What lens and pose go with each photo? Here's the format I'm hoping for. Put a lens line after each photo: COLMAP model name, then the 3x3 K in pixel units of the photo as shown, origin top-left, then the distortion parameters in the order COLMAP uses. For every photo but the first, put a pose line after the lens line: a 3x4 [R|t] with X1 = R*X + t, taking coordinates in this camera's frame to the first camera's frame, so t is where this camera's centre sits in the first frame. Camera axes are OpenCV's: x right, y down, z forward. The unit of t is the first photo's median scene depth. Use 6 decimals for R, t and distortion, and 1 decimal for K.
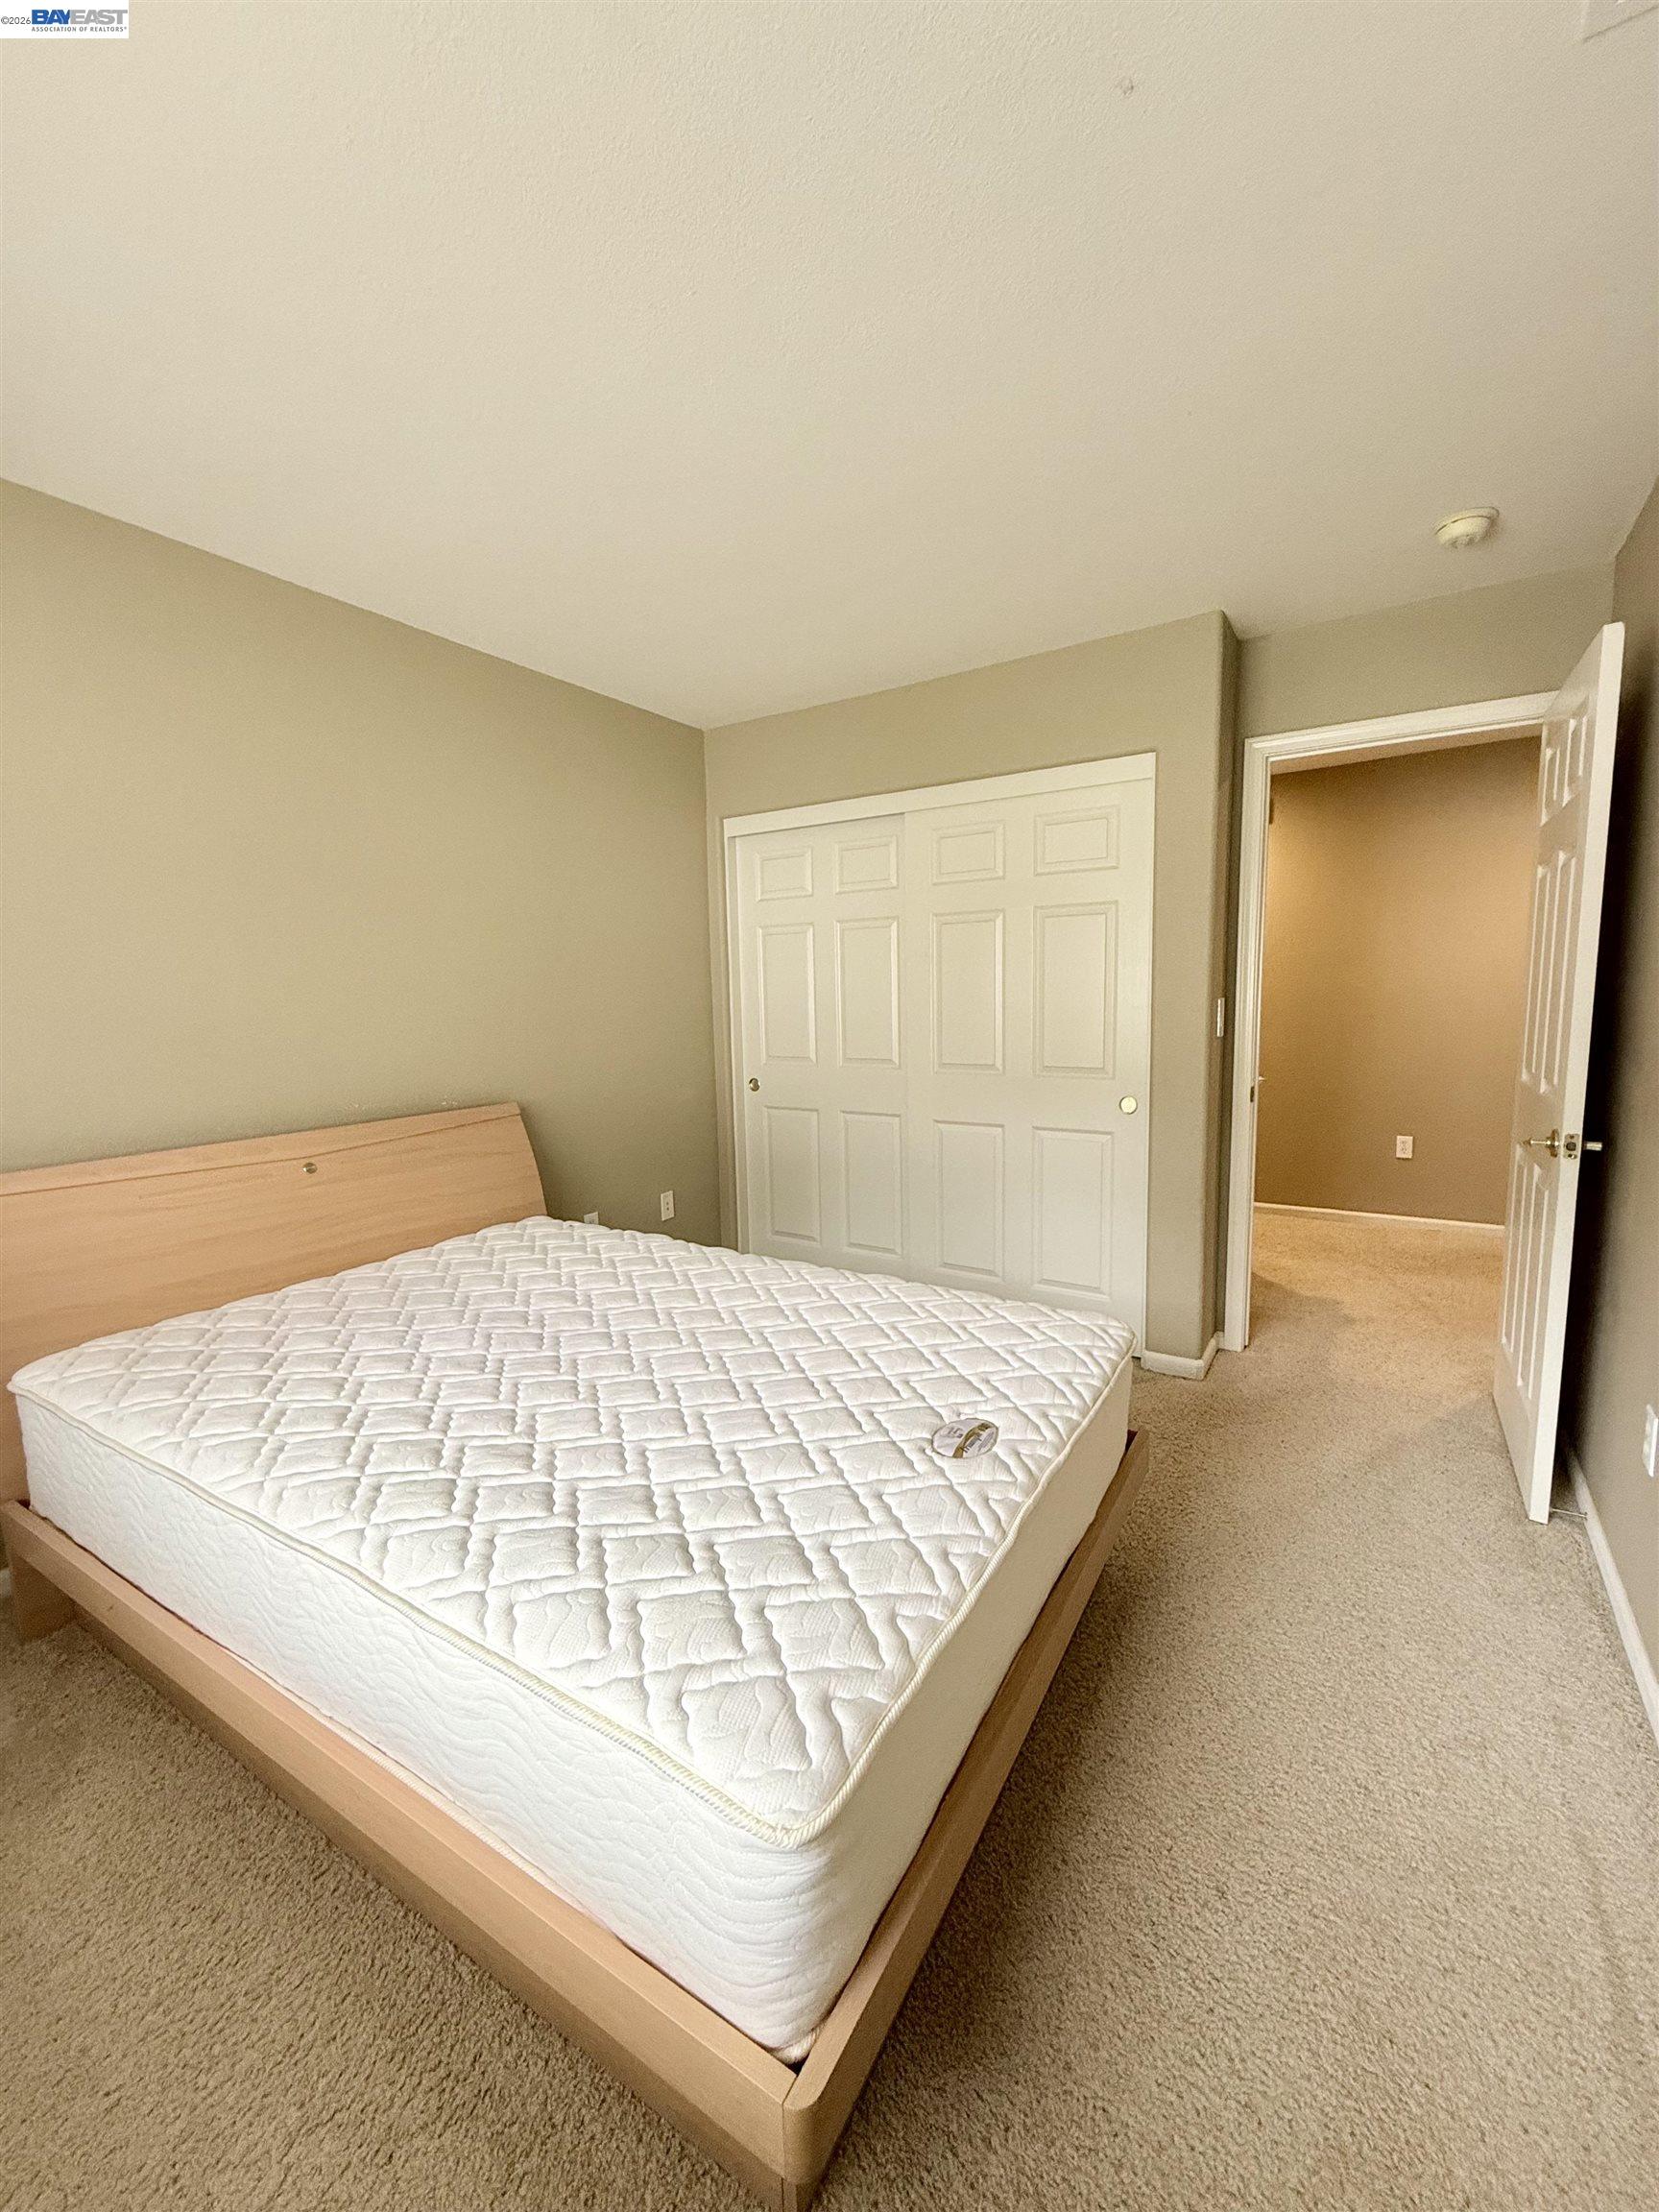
lens RADIAL K [[900.5, 0, 816.2], [0, 900.5, 1104.0], [0, 0, 1]] dist [0.018629, -0.000078]
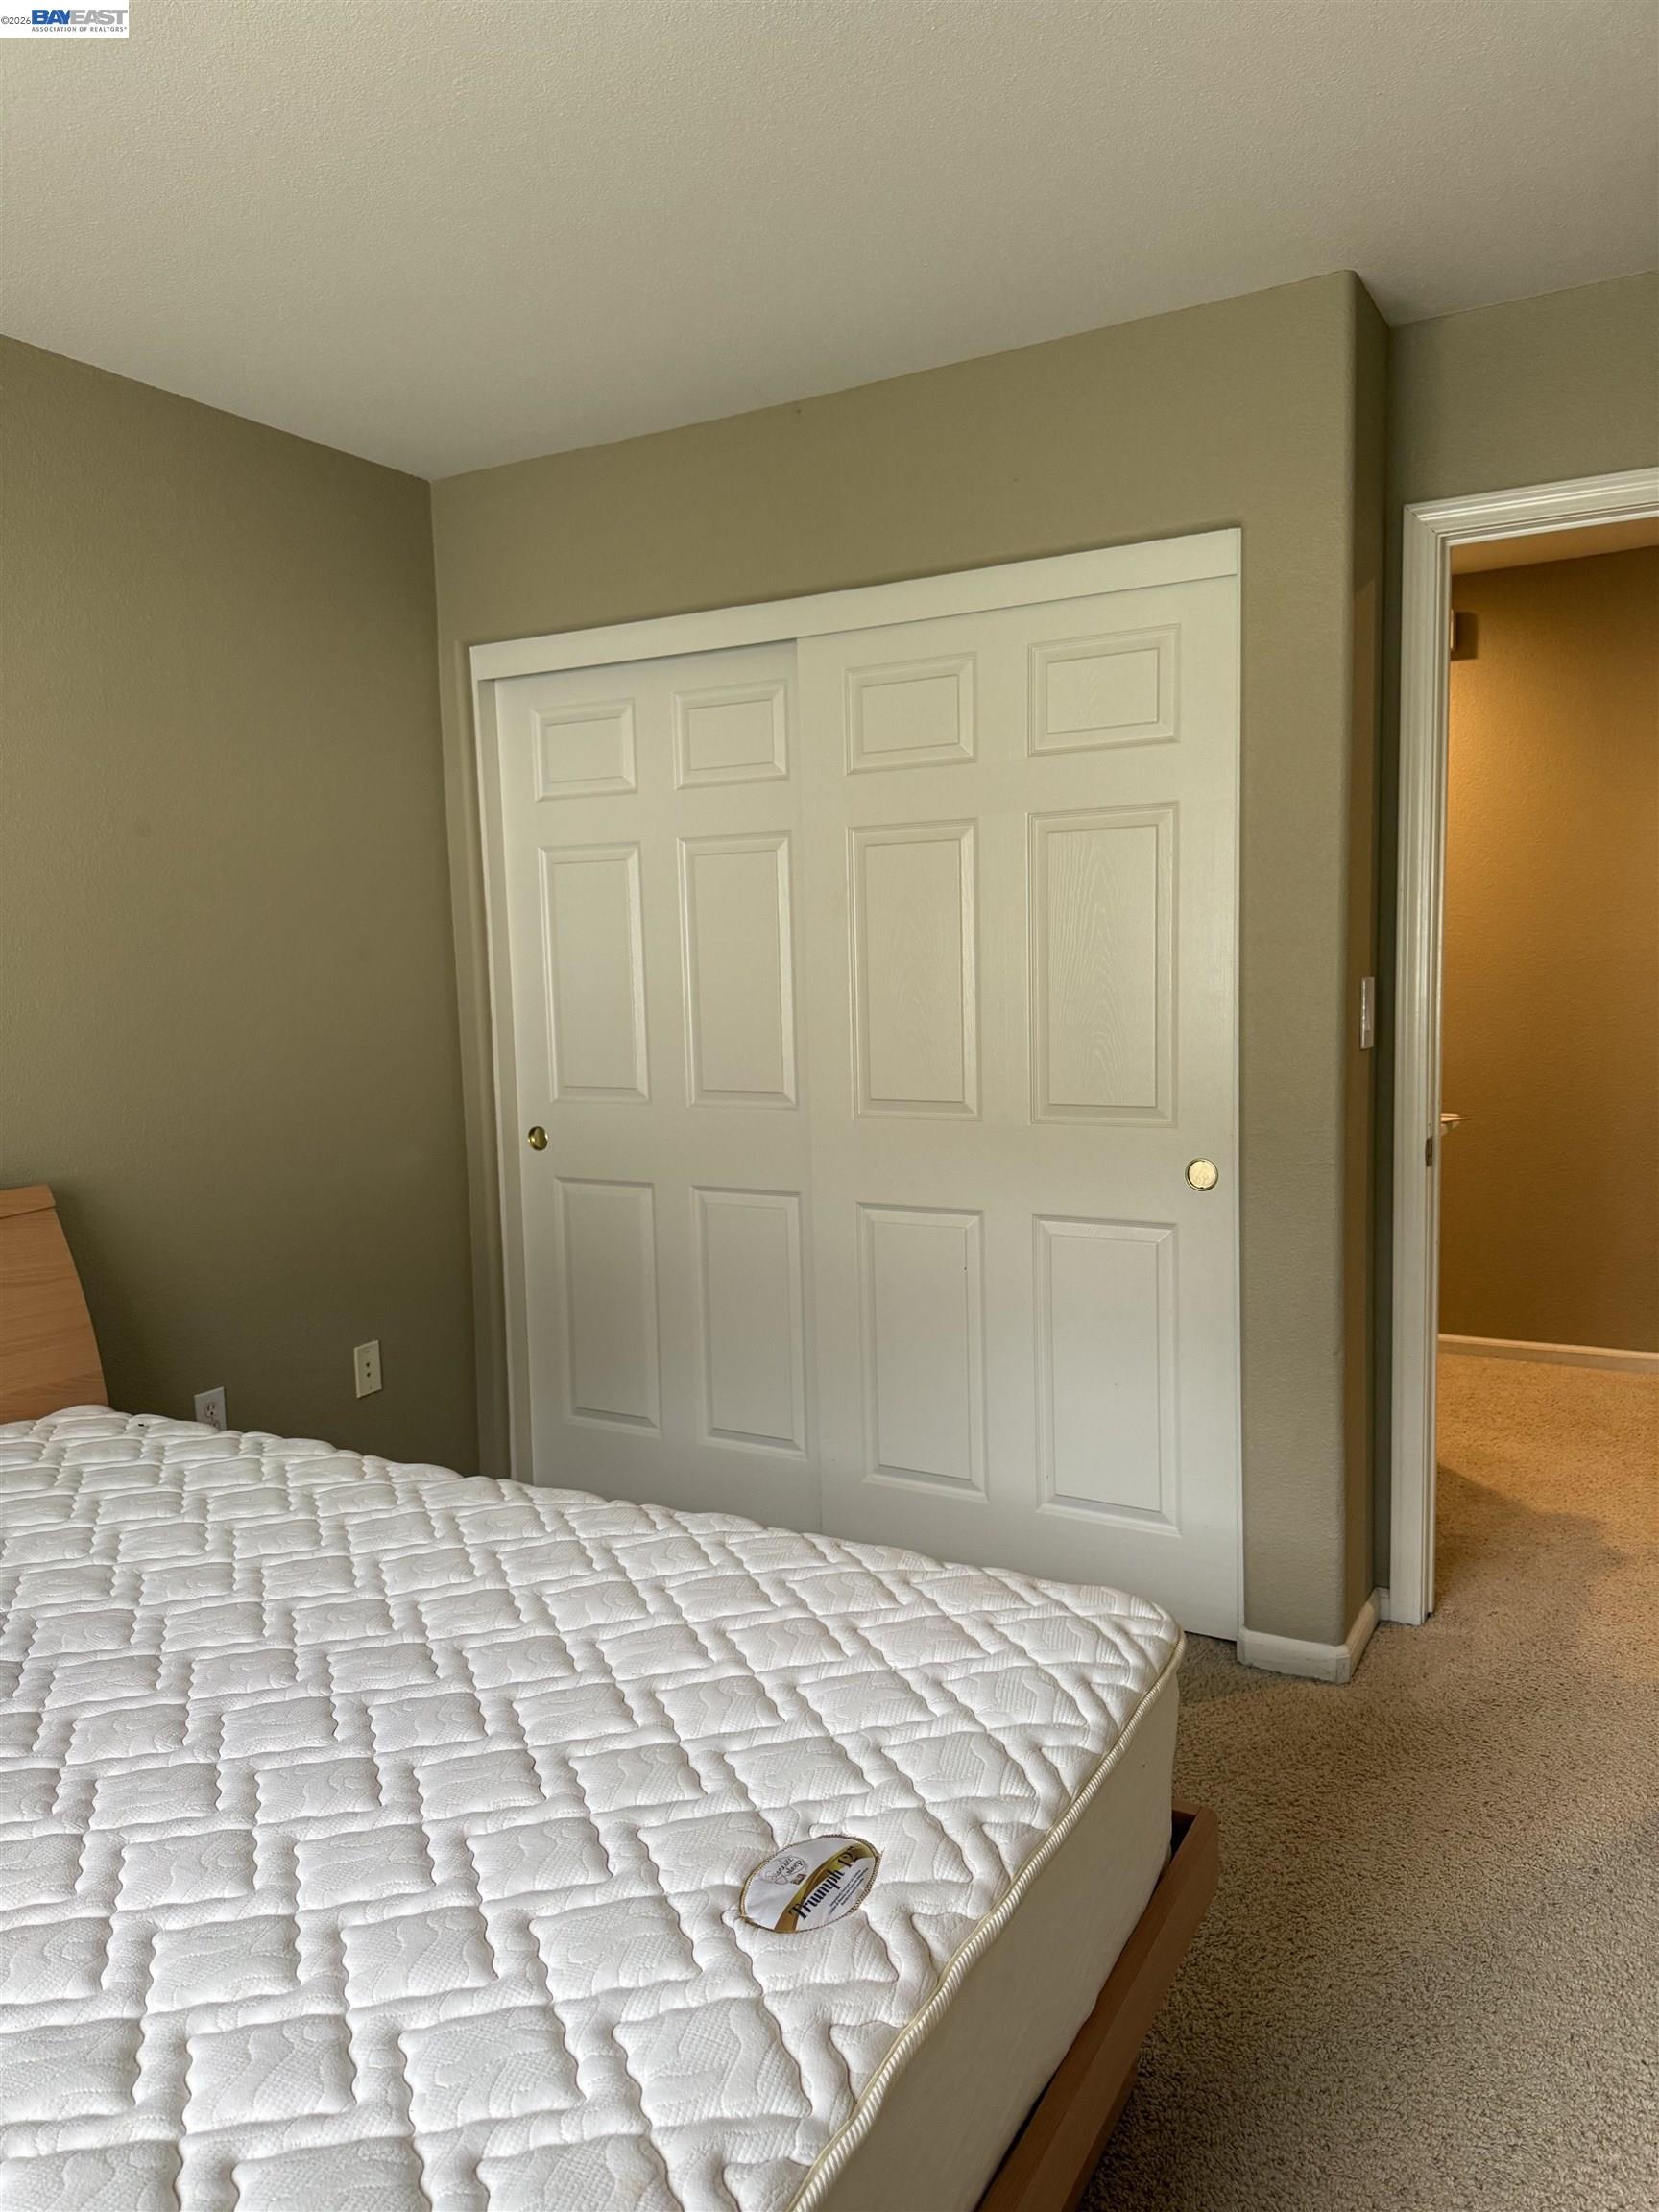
lens RADIAL K [[1552.3, 0, 822.1], [0, 1552.3, 1122.1], [0, 0, 1]] dist [0.125246, -0.178527]
pose [[0.998975, -0.010584, 0.044013, 0.087537], [0.011096, 0.999874, -0.011387, -0.026610], [-0.043887, 0.011864, 0.998966, 0.075210]]
